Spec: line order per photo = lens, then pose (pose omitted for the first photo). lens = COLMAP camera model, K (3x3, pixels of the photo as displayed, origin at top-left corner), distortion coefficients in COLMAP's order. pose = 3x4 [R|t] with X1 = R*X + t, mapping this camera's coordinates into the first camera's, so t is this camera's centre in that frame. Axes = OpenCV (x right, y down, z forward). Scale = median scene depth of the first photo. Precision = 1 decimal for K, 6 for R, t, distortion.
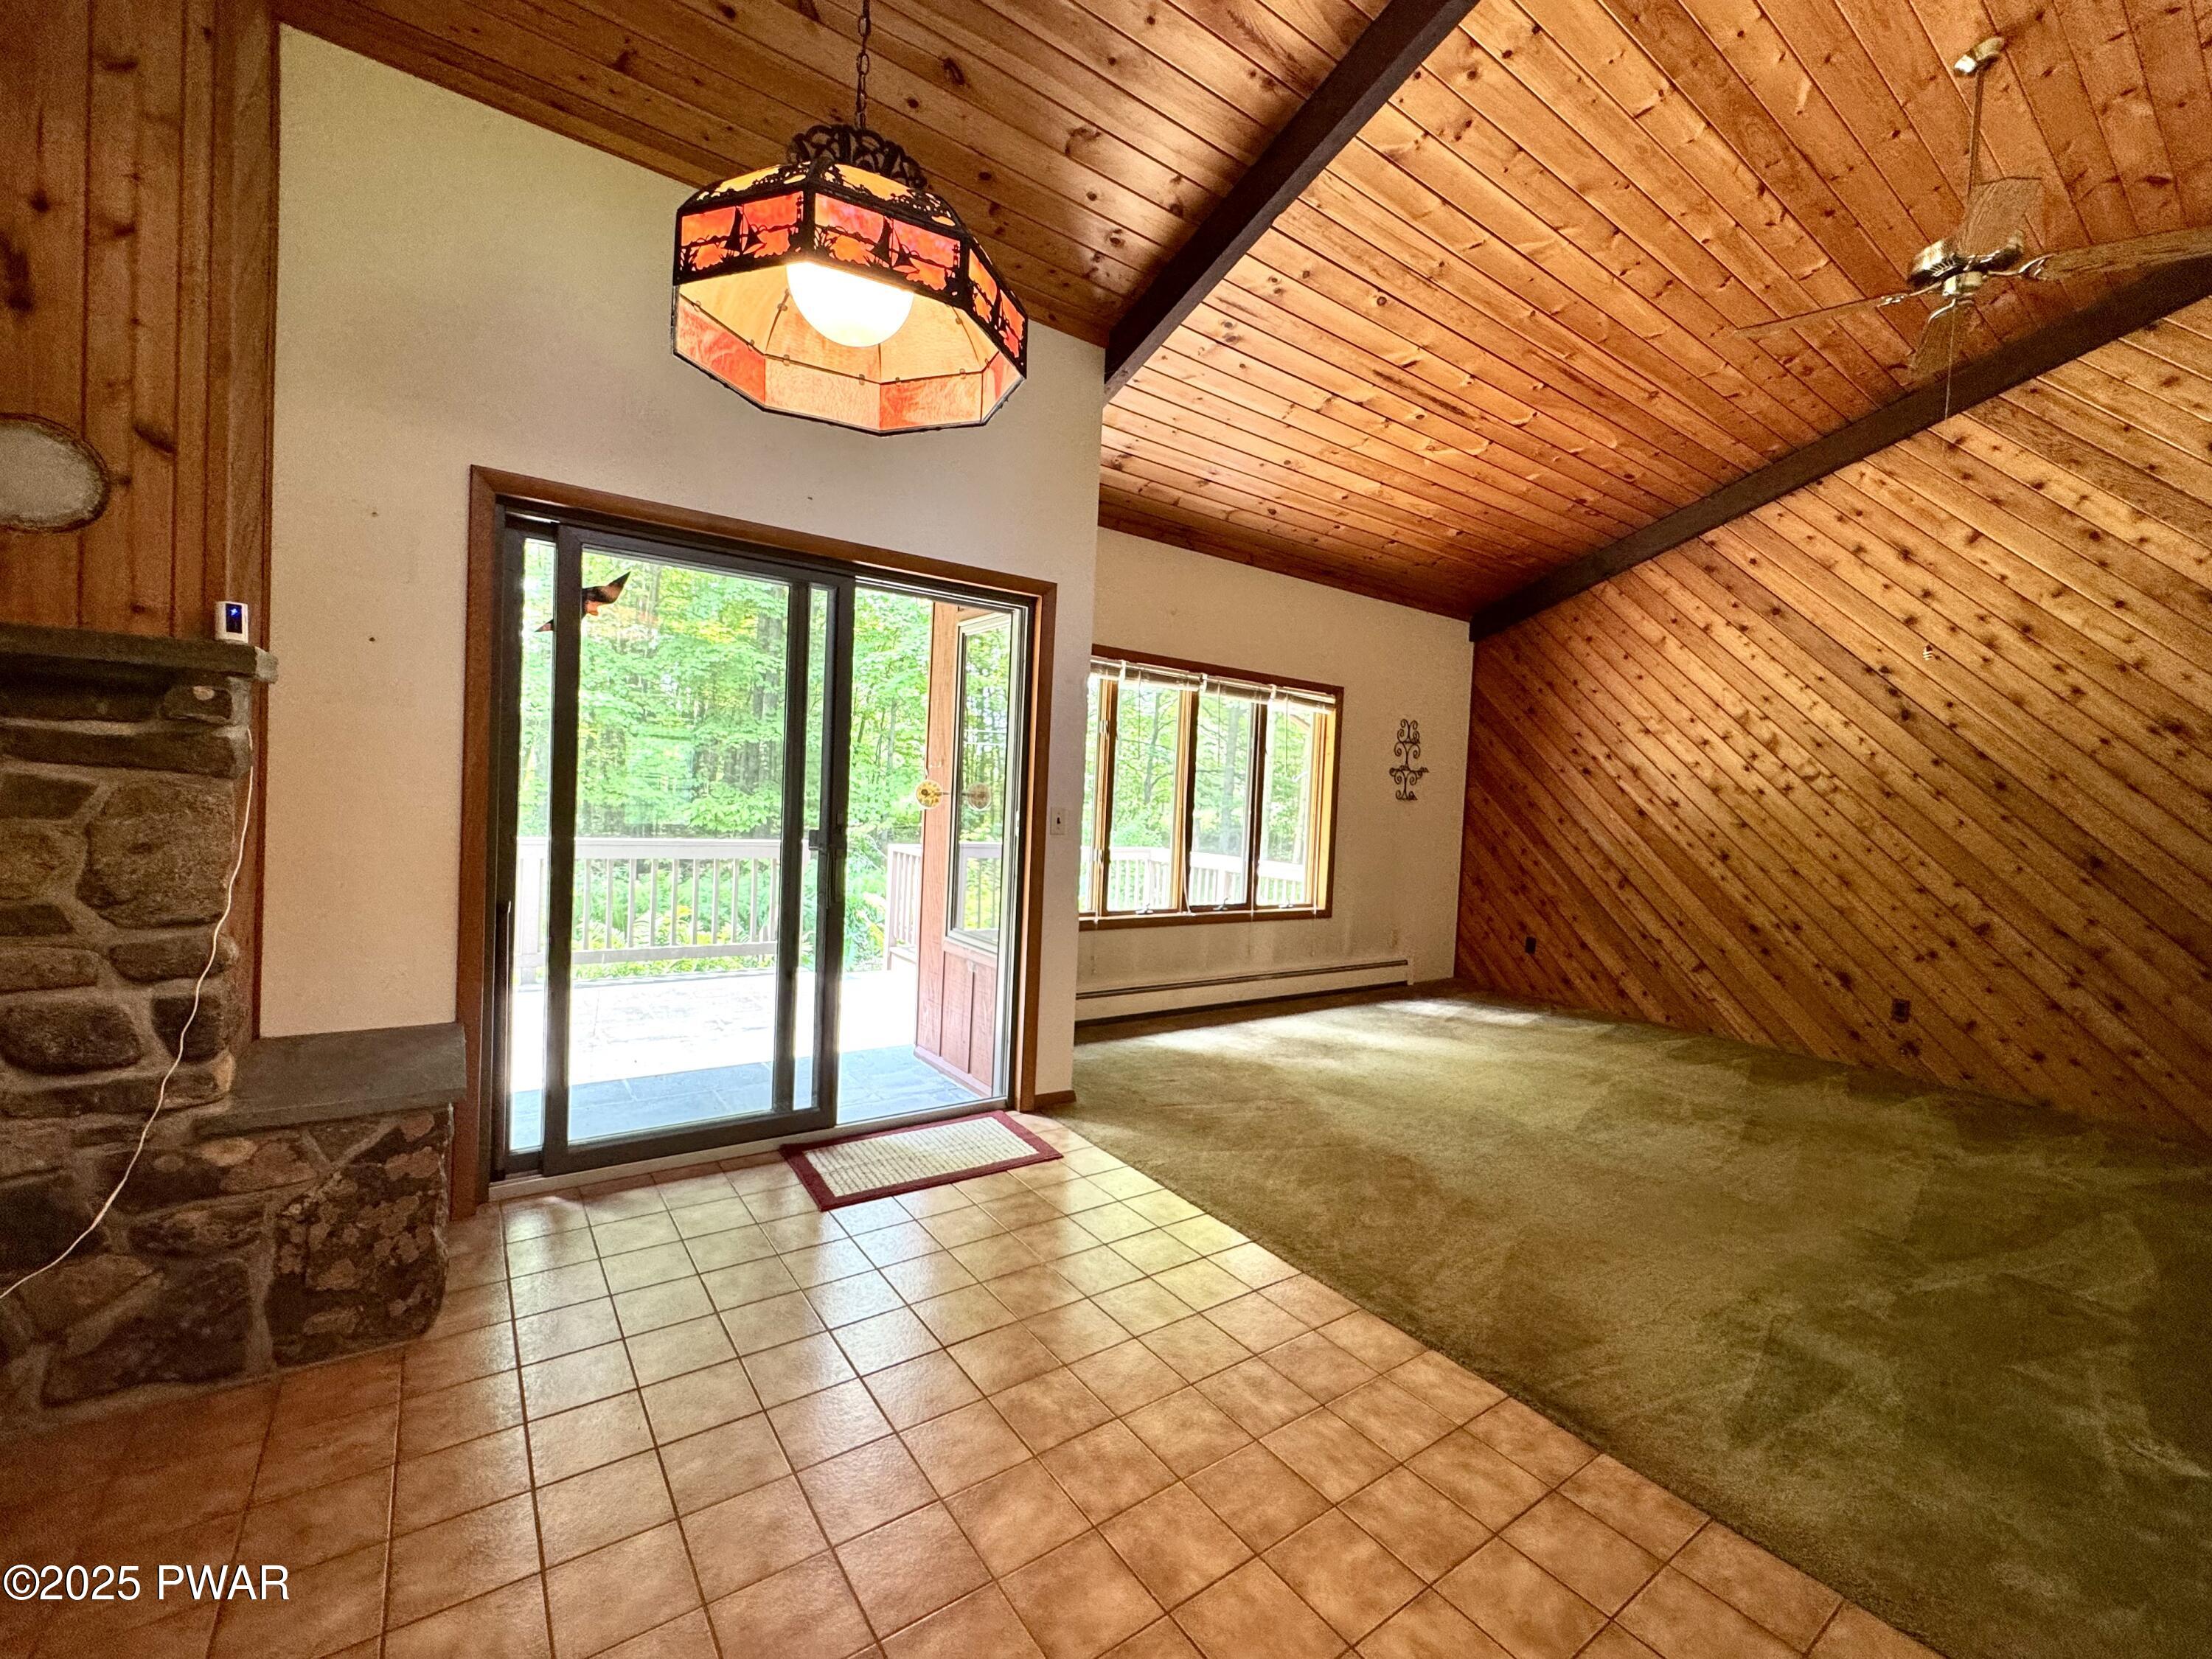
lens RADIAL K [[898.1, 0, 1101.2], [0, 898.1, 822.4], [0, 0, 1]] dist [-0.002100, 0.000750]
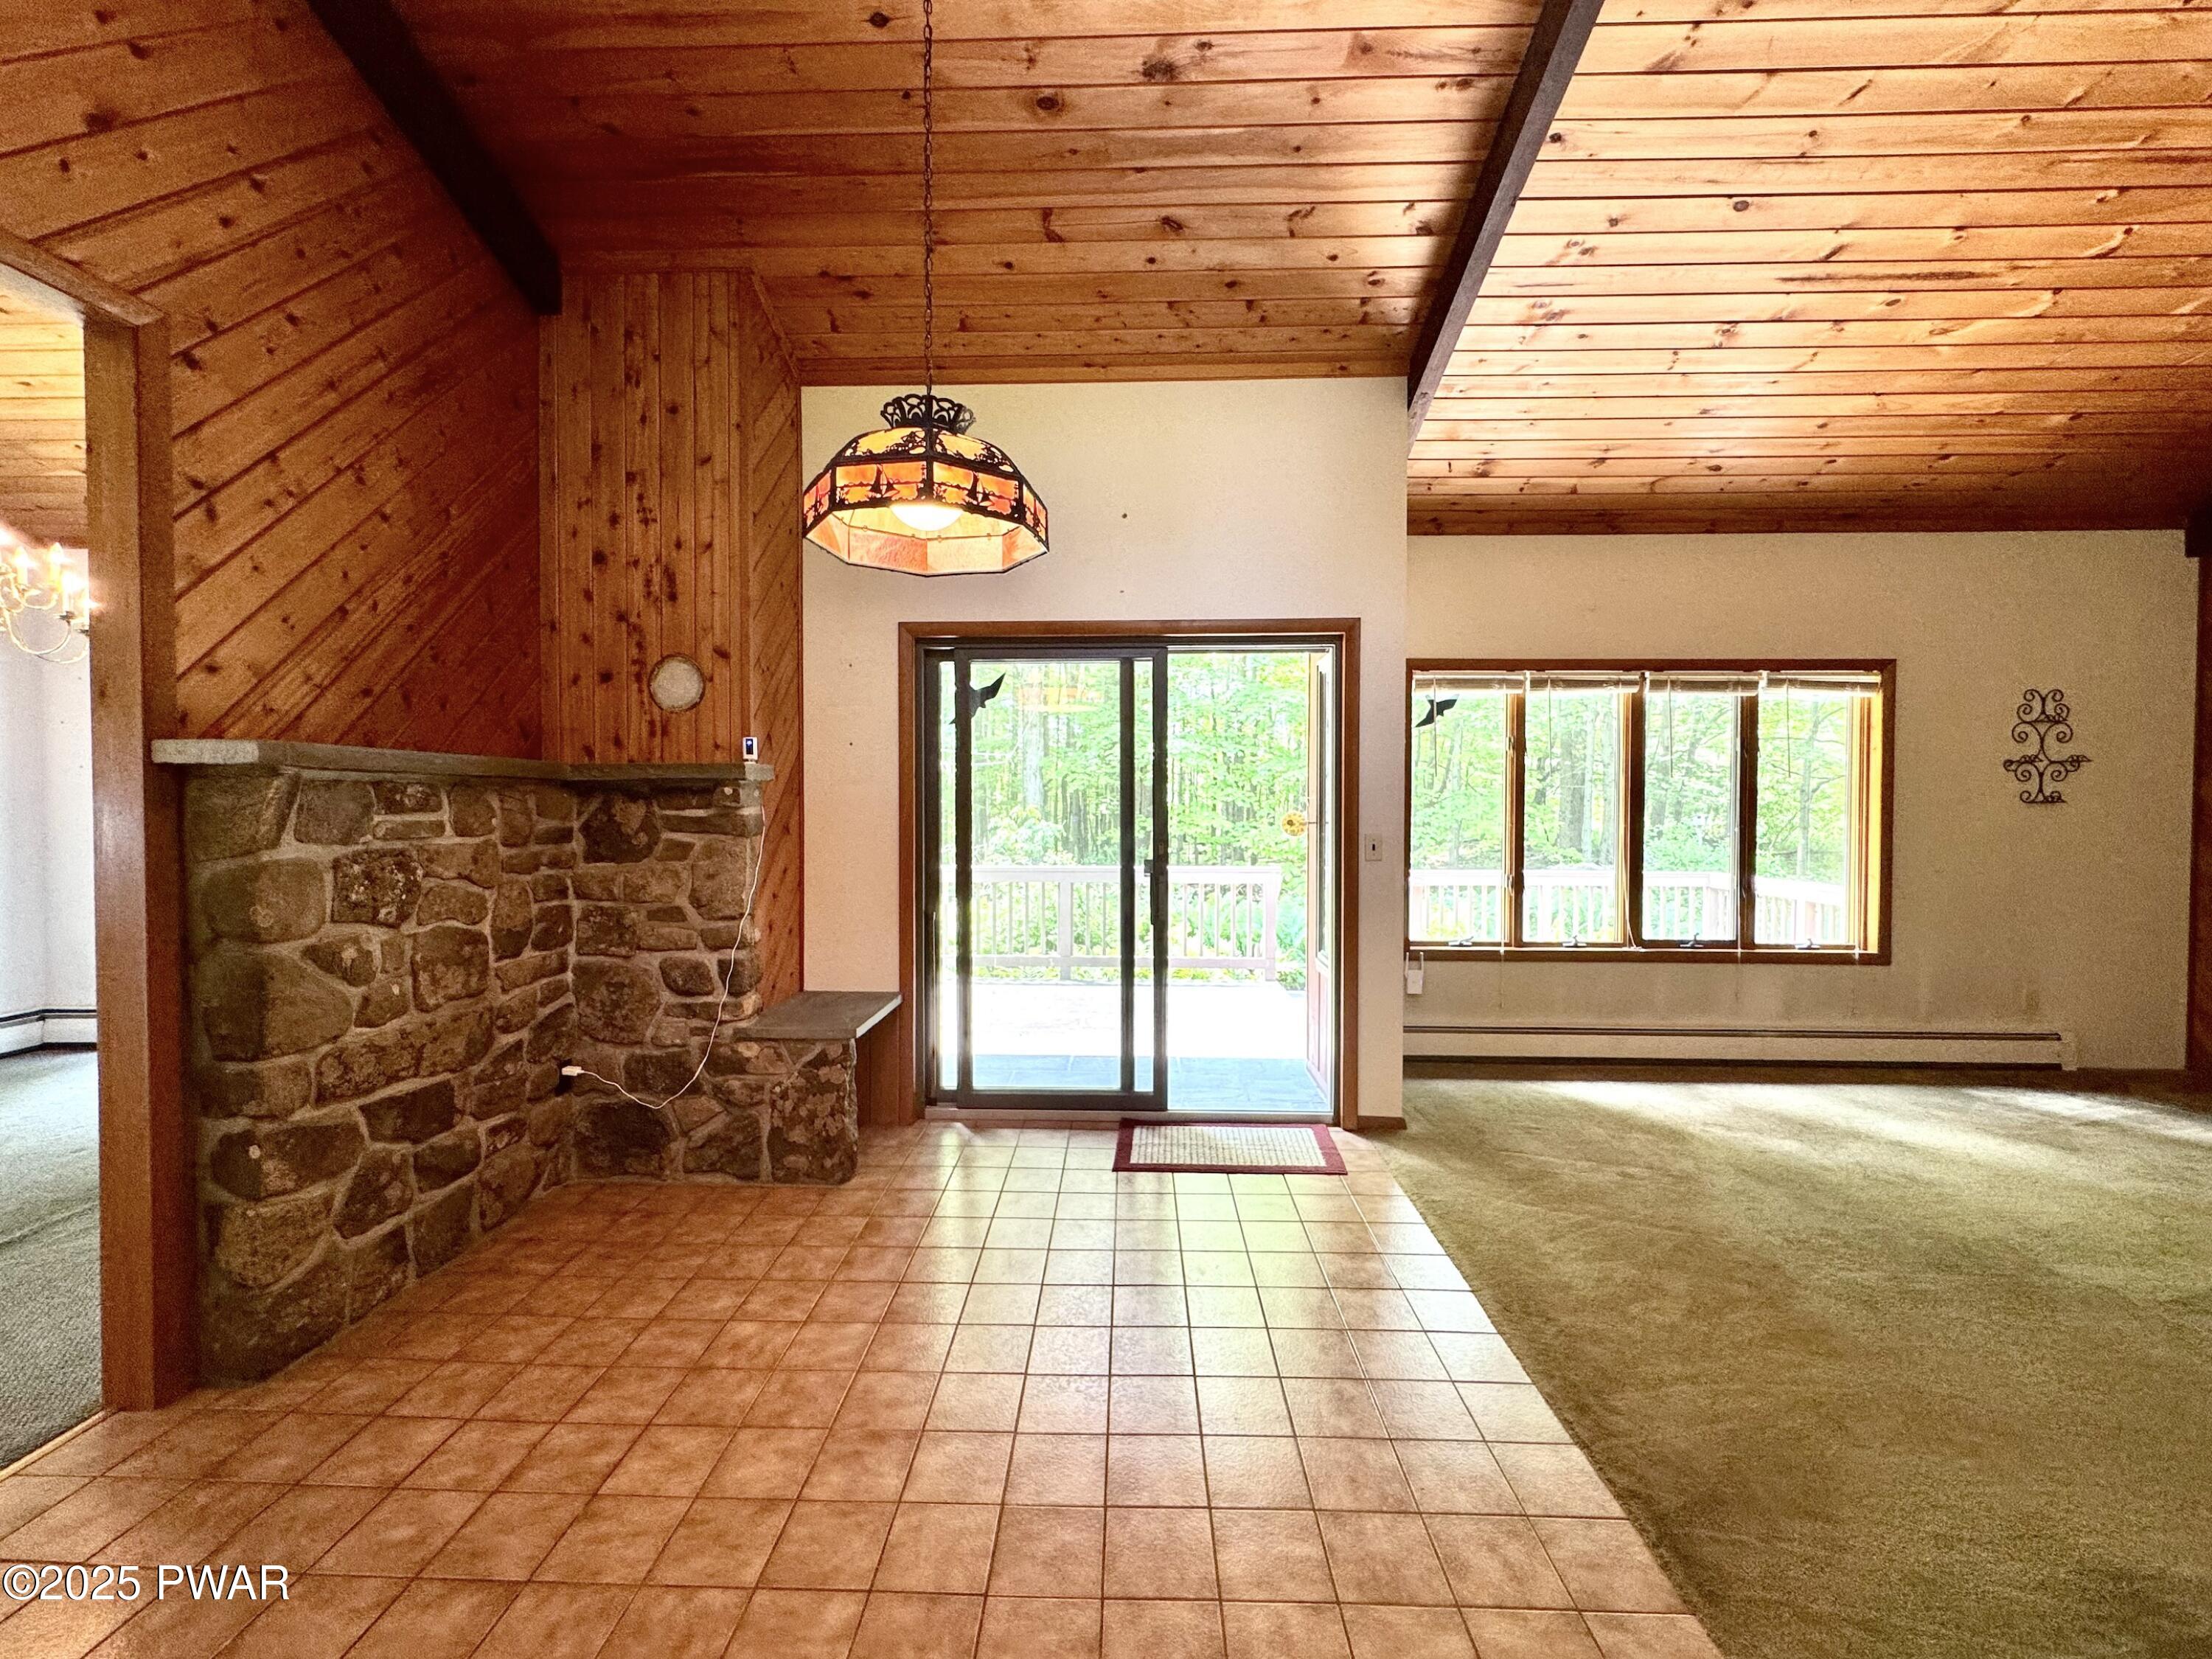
lens RADIAL K [[891.6, 0, 1105.0], [0, 891.6, 823.1], [0, 0, 1]] dist [-0.000437, -0.000513]
pose [[0.799154, -0.036760, -0.600002, 0.336180], [0.020197, 0.999207, -0.034318, -0.000893], [0.600788, 0.015307, 0.799262, 0.008471]]
